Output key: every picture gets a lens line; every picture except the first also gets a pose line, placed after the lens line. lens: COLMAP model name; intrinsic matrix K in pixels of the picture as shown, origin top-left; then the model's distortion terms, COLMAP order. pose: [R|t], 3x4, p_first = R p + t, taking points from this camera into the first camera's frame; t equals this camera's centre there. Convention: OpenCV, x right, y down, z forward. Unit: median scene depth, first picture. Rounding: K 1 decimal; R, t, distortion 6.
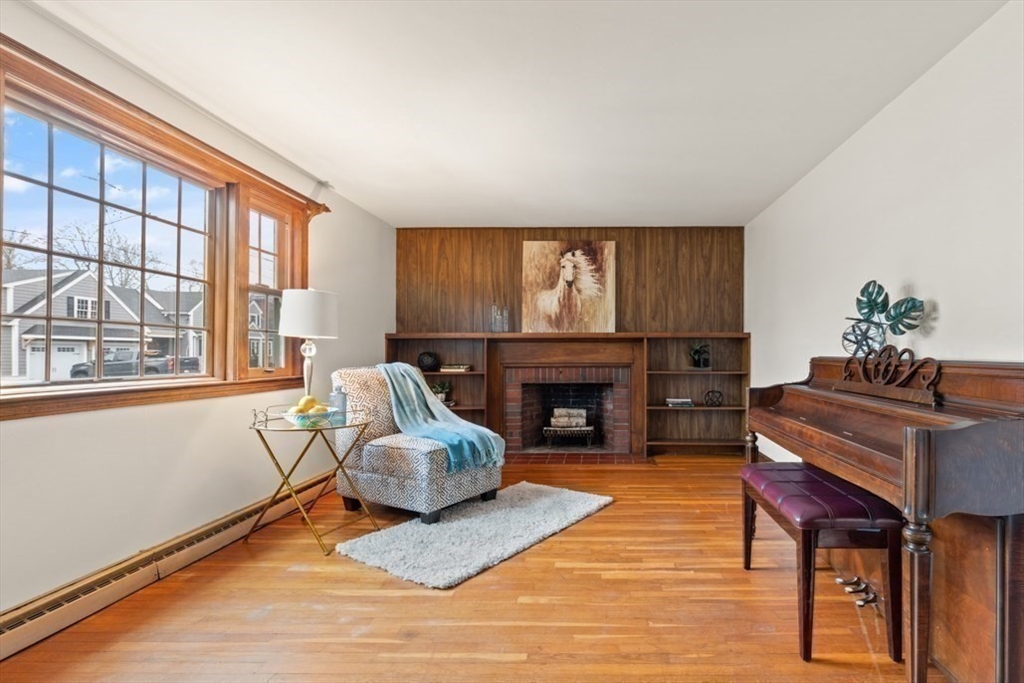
lens RADIAL K [[500.1, 0, 603.0], [0, 500.1, 351.9], [0, 0, 1]] dist [0.003154, 0.000151]
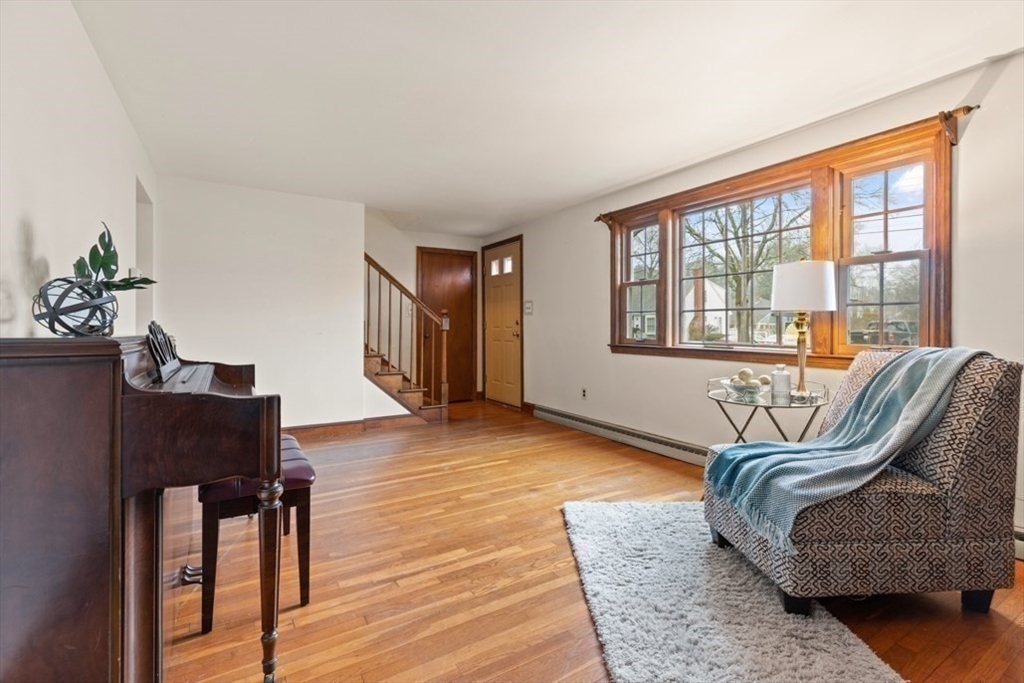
lens RADIAL K [[465.9, 0, 525.6], [0, 465.9, 337.4], [0, 0, 1]] dist [0.003095, 0.000067]
pose [[-0.844136, 0.009643, -0.536042, 0.182986], [-0.000724, 0.999817, 0.019127, 0.001558], [0.536128, 0.016534, -0.843975, 0.859170]]
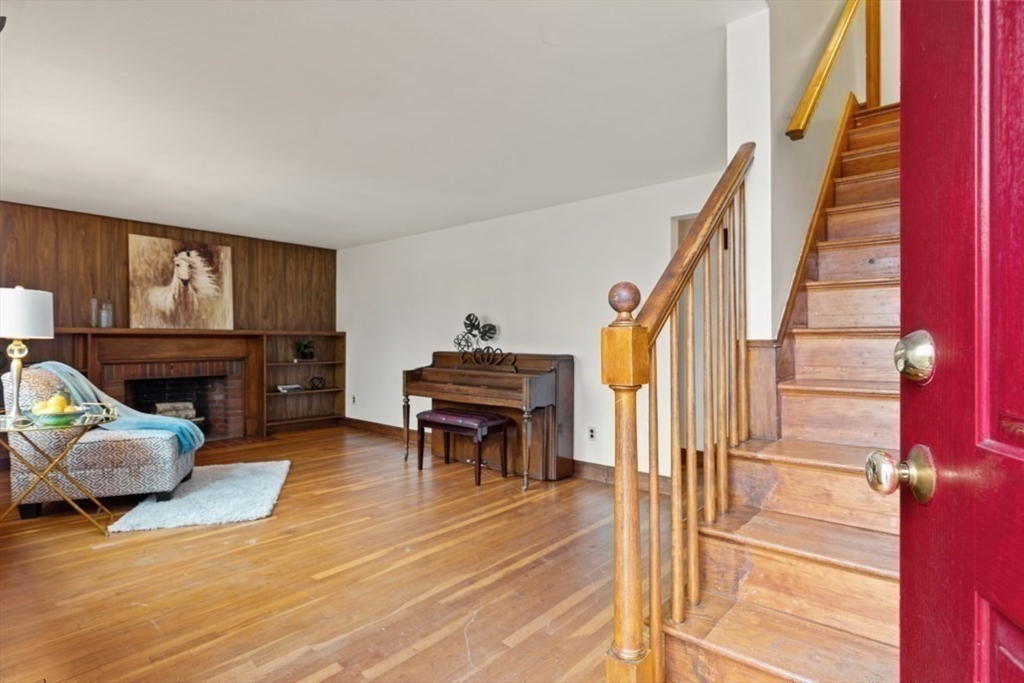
lens RADIAL K [[507.2, 0, 515.6], [0, 507.2, 338.7], [0, 0, 1]] dist [-0.001852, -0.000444]
pose [[0.651852, 0.005946, 0.758323, -0.417999], [-0.003517, 0.999982, -0.004817, -0.015228], [-0.758338, 0.000473, 0.651861, -0.214917]]
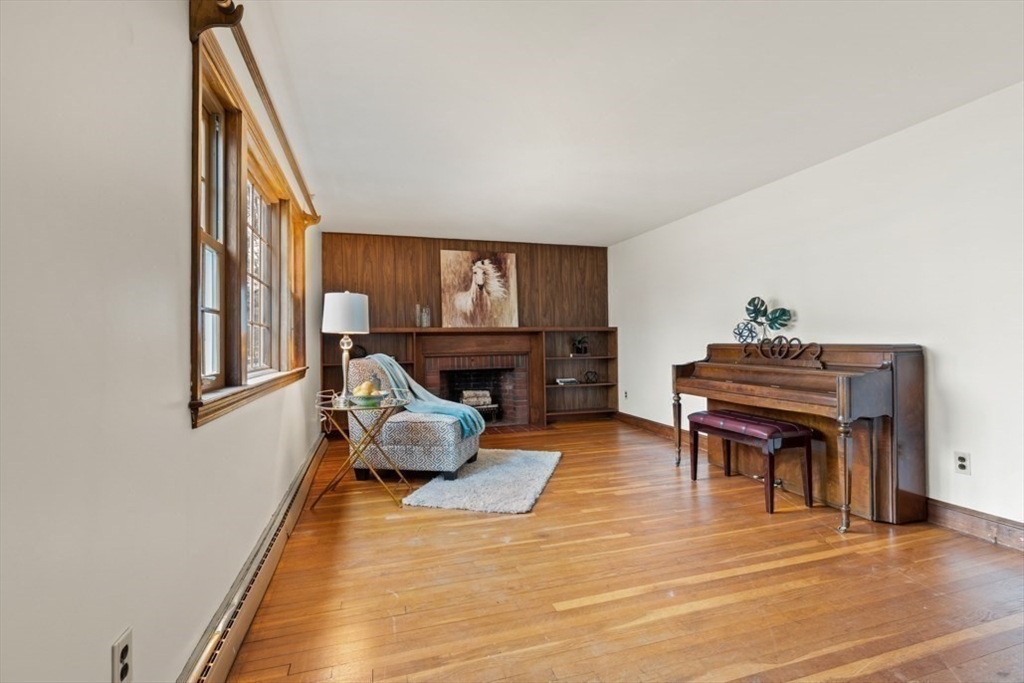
lens RADIAL K [[465.9, 0, 525.6], [0, 465.9, 337.4], [0, 0, 1]] dist [0.003095, 0.000067]
pose [[0.950771, -0.008789, 0.309769, -0.313337], [0.012451, 0.999874, -0.009847, -0.001544], [-0.309643, 0.013219, 0.950761, -0.106546]]
